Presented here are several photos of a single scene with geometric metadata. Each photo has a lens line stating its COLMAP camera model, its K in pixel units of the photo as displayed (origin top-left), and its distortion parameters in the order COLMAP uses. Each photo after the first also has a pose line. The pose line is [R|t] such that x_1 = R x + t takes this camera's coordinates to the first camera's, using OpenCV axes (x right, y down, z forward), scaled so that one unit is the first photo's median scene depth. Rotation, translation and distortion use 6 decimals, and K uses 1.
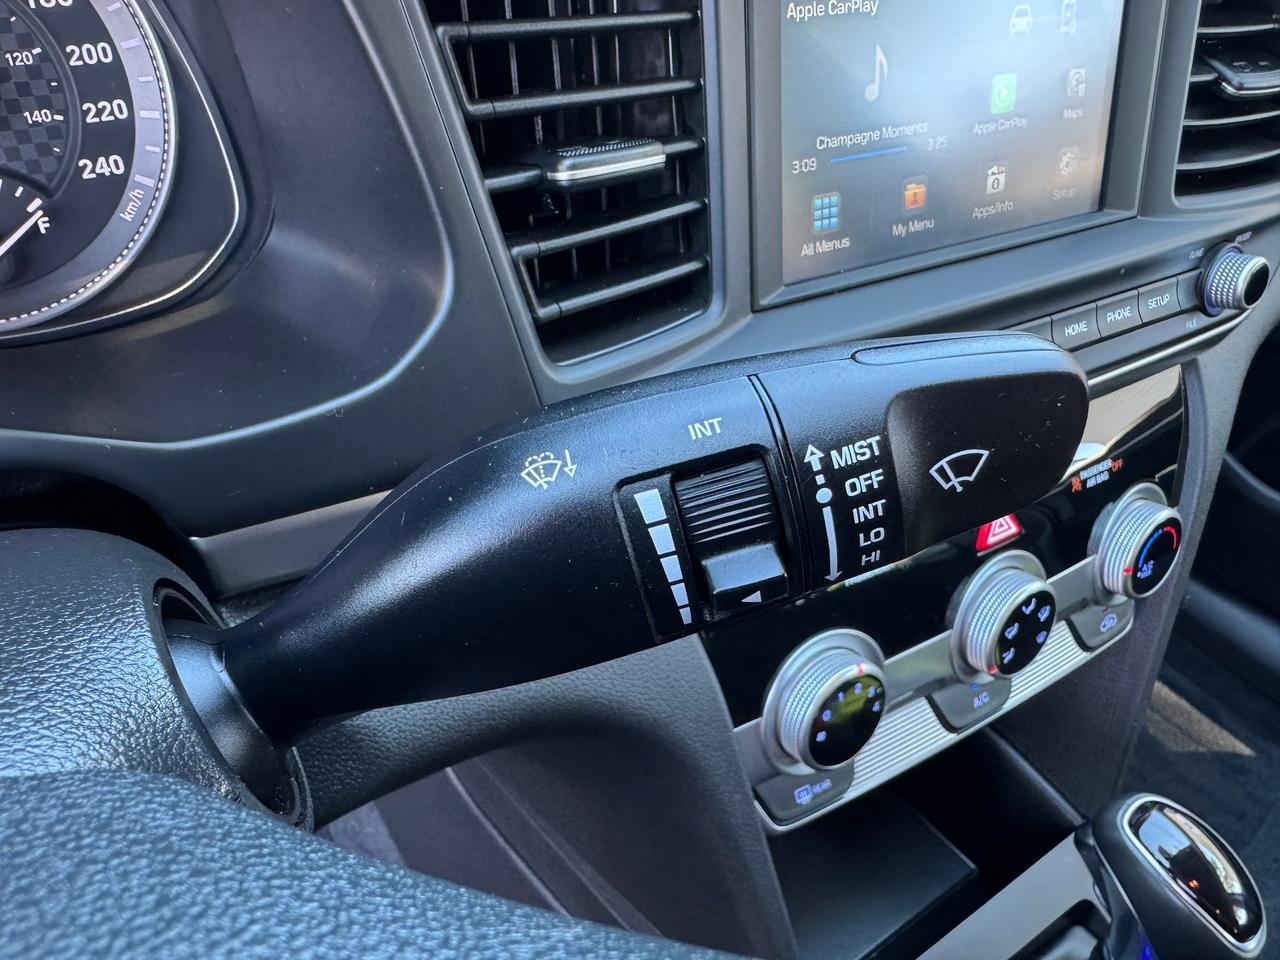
lens RADIAL K [[922.6, 0, 546.7], [0, 922.6, 483.7], [0, 0, 1]] dist [0.033373, -0.031324]
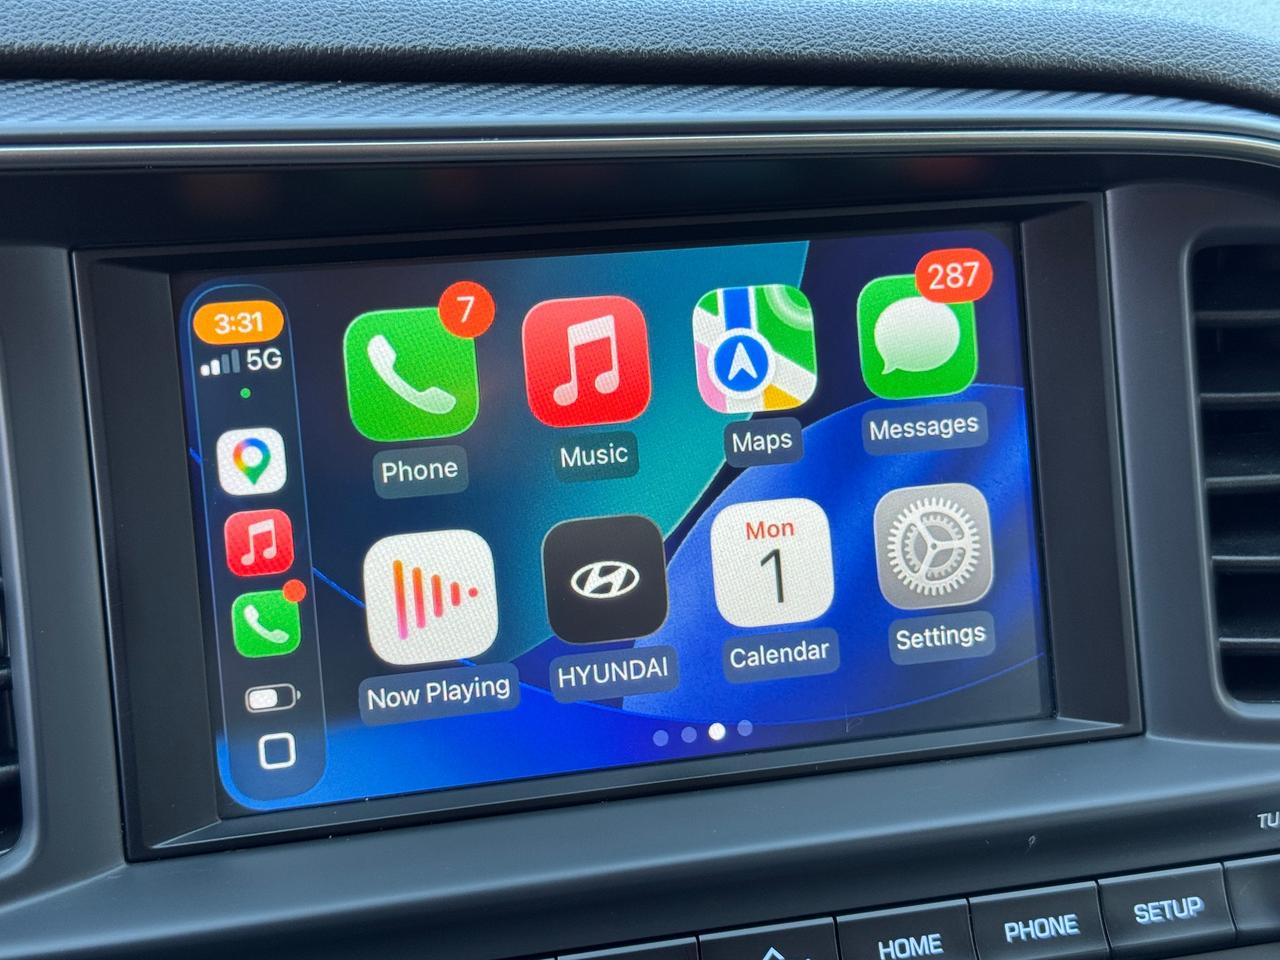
lens RADIAL K [[1893.6, 0, 641.1], [0, 1893.6, 491.4], [0, 0, 1]] dist [0.077932, 0.000000]
pose [[0.957006, 0.028218, -0.288692, 0.951284], [-0.122667, 0.941253, -0.314635, -0.075030], [0.262854, 0.336521, 0.904247, -0.067383]]
